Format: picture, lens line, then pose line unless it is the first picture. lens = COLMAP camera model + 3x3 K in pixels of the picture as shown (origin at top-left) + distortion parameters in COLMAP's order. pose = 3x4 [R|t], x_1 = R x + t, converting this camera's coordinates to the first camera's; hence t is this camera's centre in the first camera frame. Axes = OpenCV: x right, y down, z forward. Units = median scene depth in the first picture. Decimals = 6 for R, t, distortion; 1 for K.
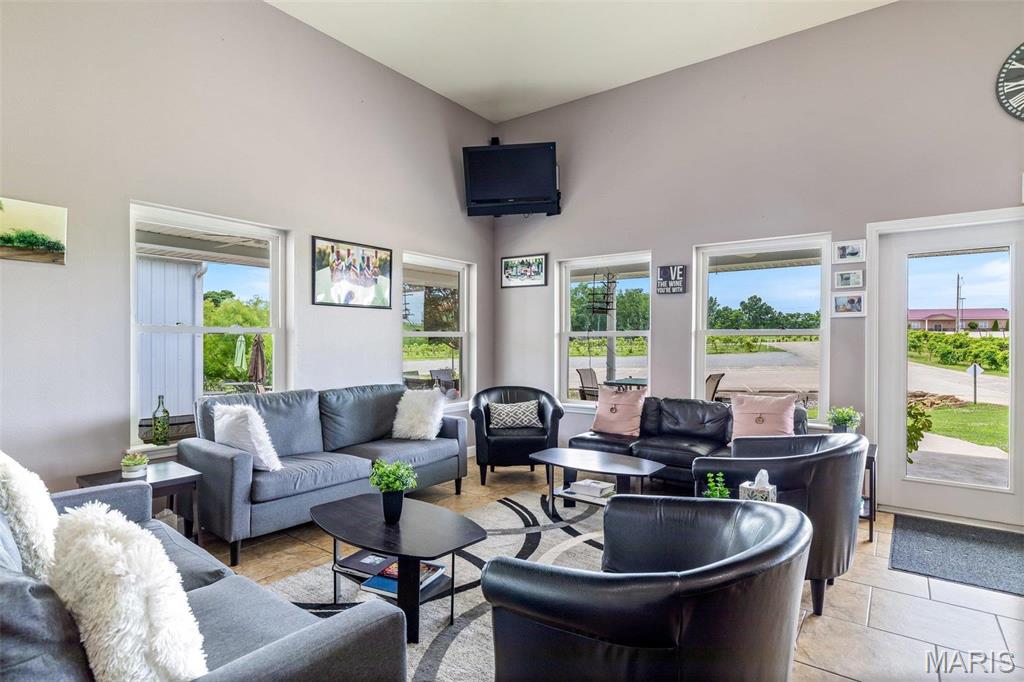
lens RADIAL K [[514.7, 0, 512.0], [0, 514.7, 341.0], [0, 0, 1]] dist [-0.000596, -0.000021]
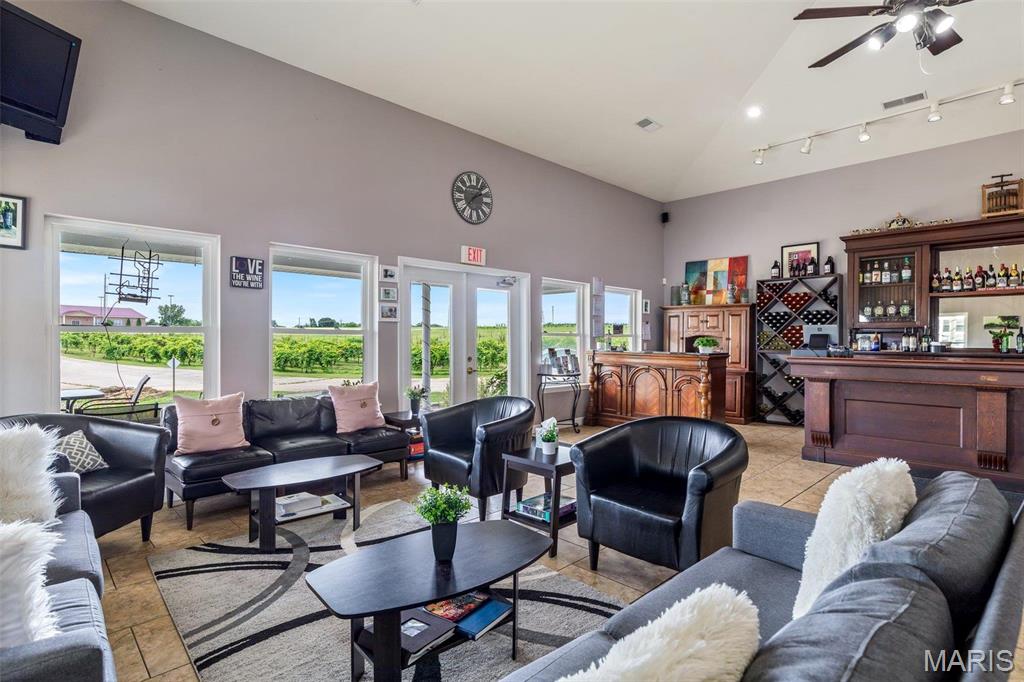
lens RADIAL K [[499.0, 0, 512.0], [0, 499.0, 341.0], [0, 0, 1]] dist [0.001460, -0.000069]
pose [[0.173737, -0.004406, 0.984782, -0.575124], [-0.002549, 0.999985, 0.004923, -0.002294], [-0.984789, -0.003365, 0.173723, 0.431603]]
